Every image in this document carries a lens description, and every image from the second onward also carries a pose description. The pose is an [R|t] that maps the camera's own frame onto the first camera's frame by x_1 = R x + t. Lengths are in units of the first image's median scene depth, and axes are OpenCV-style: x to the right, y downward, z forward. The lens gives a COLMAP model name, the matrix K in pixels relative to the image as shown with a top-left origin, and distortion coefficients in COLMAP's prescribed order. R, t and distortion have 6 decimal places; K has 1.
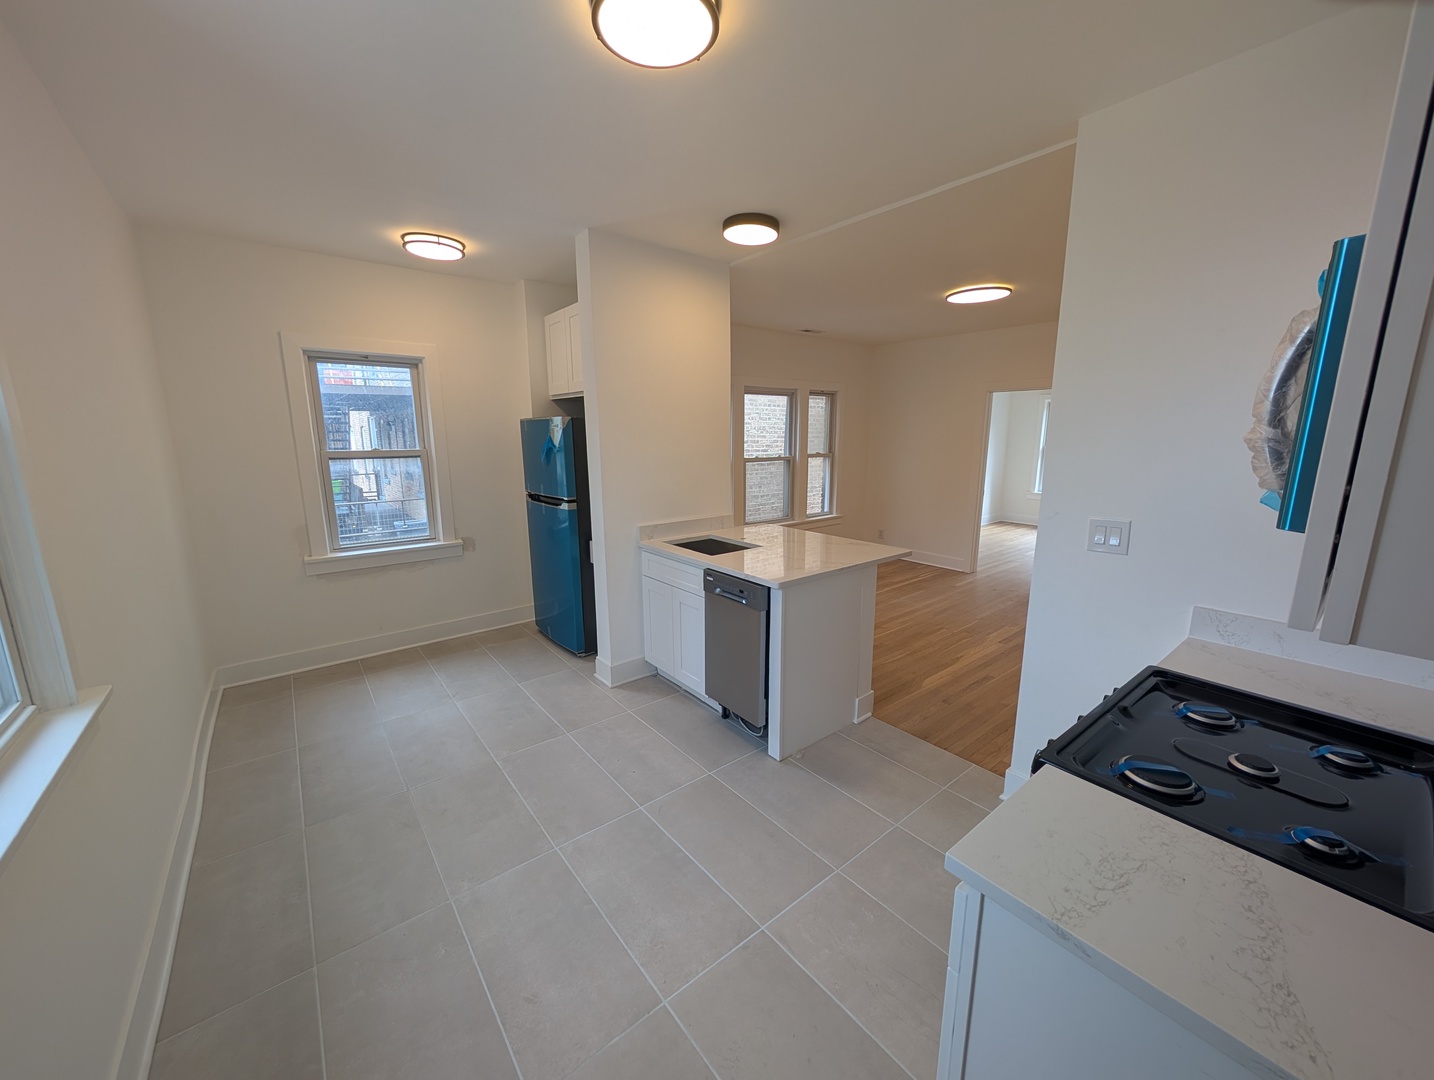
lens RADIAL K [[543.5, 0, 715.5], [0, 543.5, 538.0], [0, 0, 1]] dist [-0.000693, -0.000175]
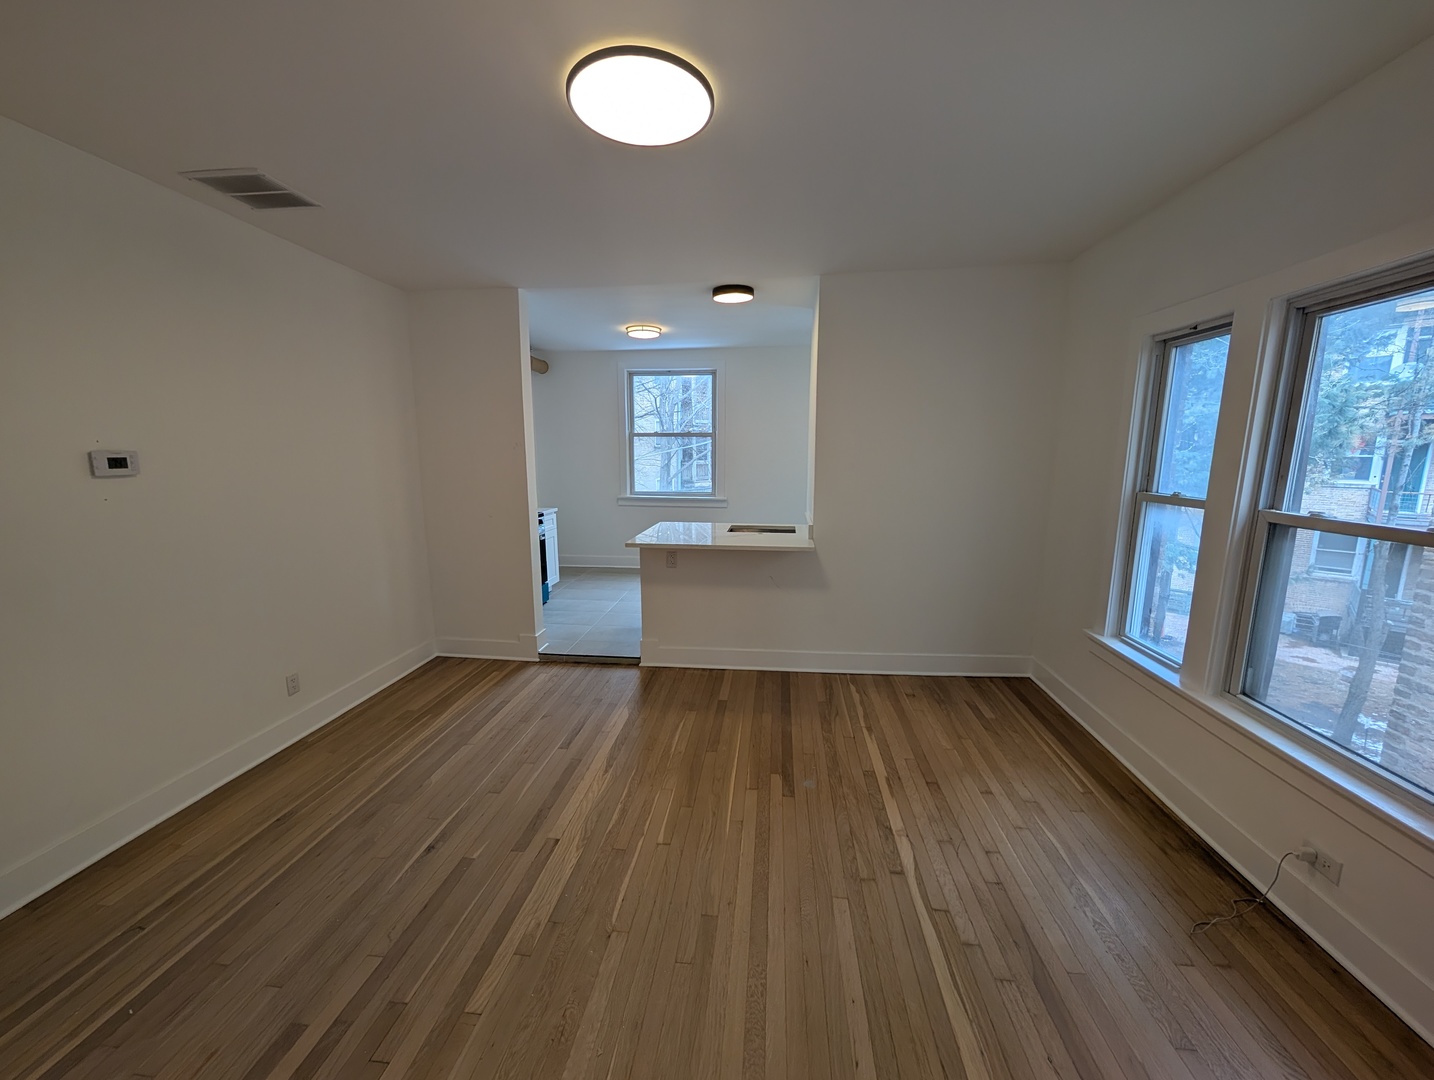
lens RADIAL K [[543.5, 0, 717.1], [0, 543.5, 541.7], [0, 0, 1]] dist [-0.000693, -0.000175]
pose [[-0.706670, 0.122199, -0.696911, 1.037428], [-0.130455, 0.945583, 0.298083, -0.354362], [0.695413, 0.301562, -0.652274, 1.902673]]
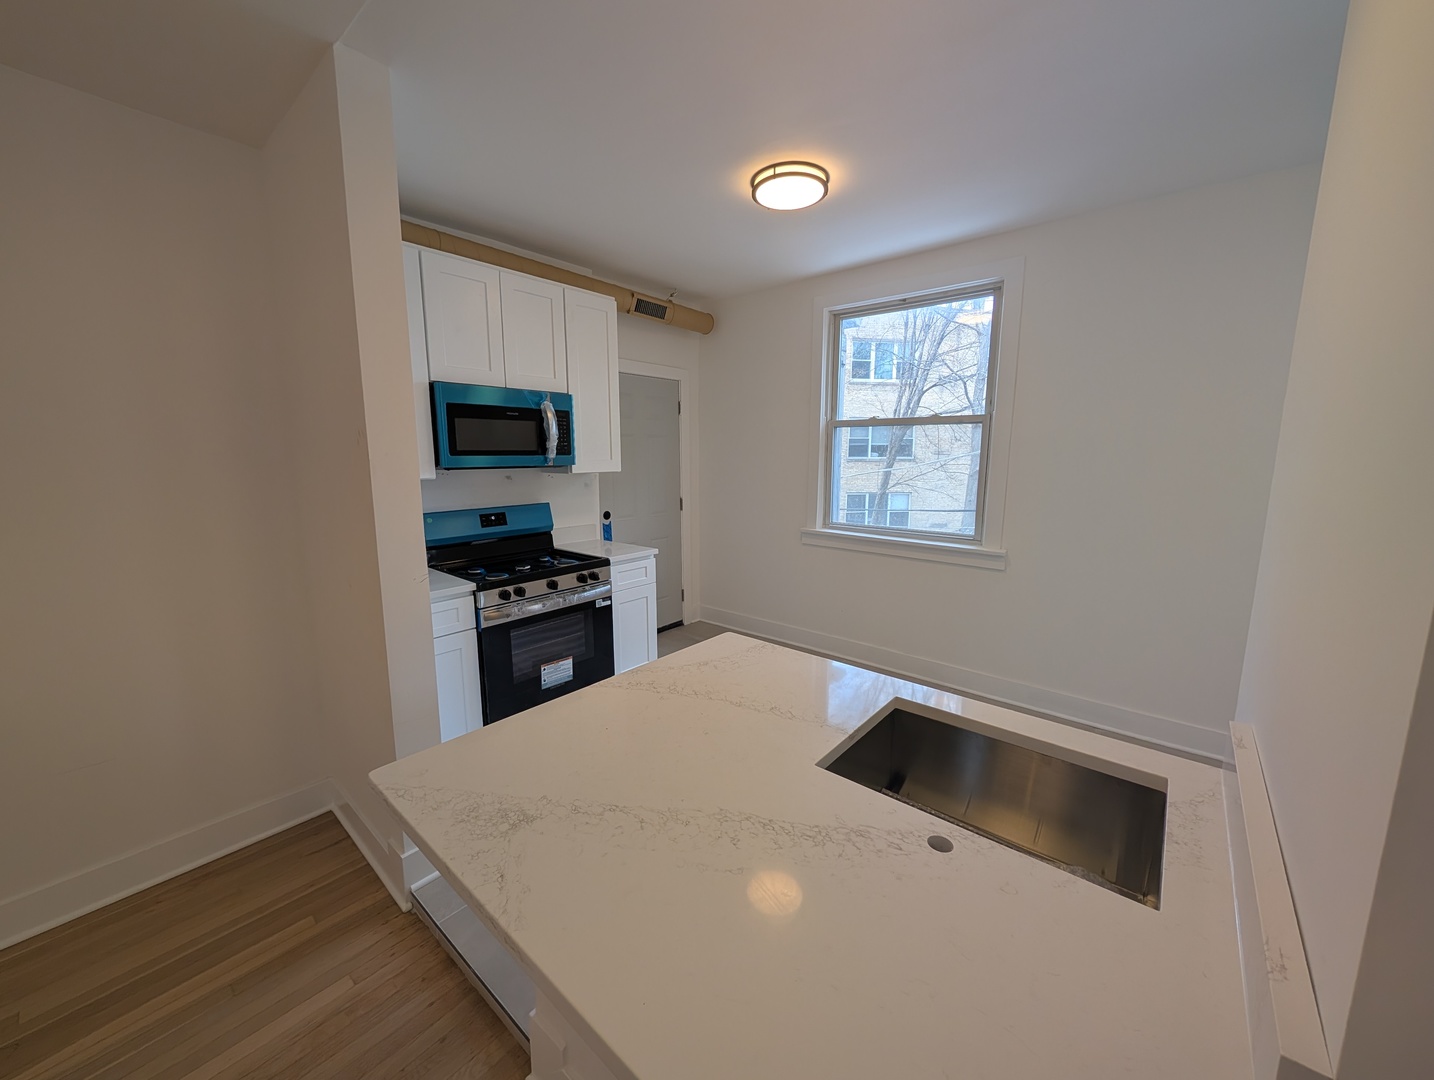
lens RADIAL K [[543.5, 0, 716.0], [0, 543.5, 534.7], [0, 0, 1]] dist [-0.000693, -0.000175]
pose [[-0.981029, 0.029666, -0.191576, 0.136127], [-0.036655, 0.942010, 0.333577, -0.220671], [0.190363, 0.334271, -0.923052, 1.242345]]
